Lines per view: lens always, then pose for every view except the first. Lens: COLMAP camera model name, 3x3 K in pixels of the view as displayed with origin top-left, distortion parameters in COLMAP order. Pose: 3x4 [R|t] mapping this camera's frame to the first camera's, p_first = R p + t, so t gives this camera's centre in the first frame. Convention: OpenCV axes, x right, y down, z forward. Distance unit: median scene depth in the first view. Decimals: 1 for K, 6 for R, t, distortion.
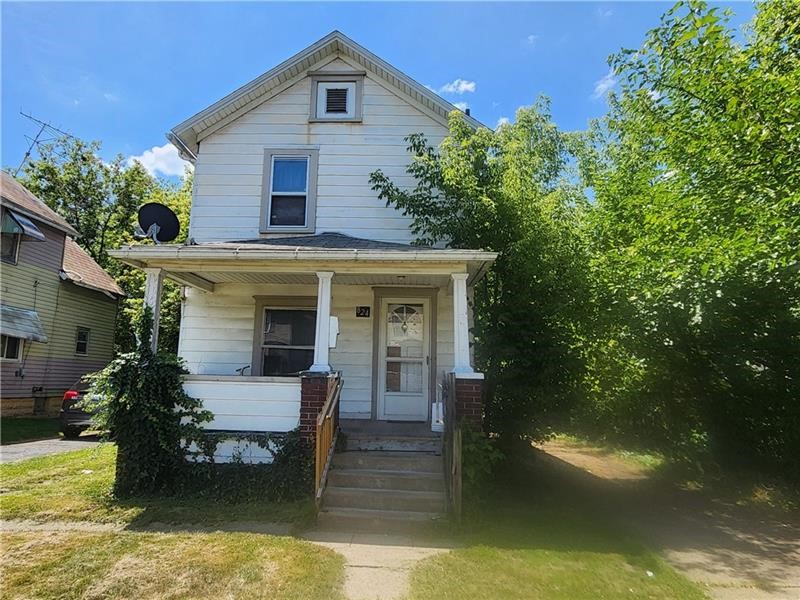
lens RADIAL K [[543.9, 0, 400.0], [0, 543.9, 300.0], [0, 0, 1]] dist [0.003412, 0.000887]
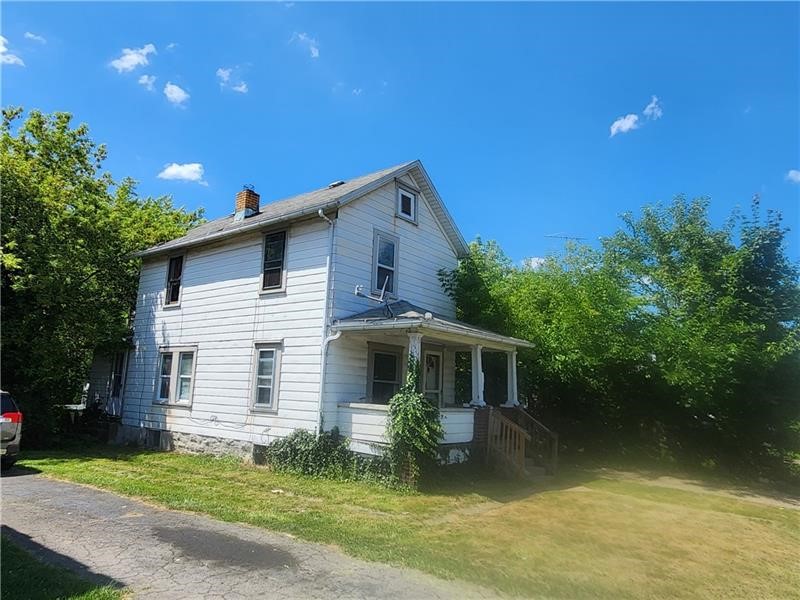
lens RADIAL K [[543.9, 0, 400.0], [0, 543.9, 300.0], [0, 0, 1]] dist [0.003412, 0.000887]
pose [[0.604965, 0.141714, 0.783540, -1.218483], [-0.153605, 0.986322, -0.059792, -0.038618], [-0.781296, -0.084184, 0.618458, 0.125560]]
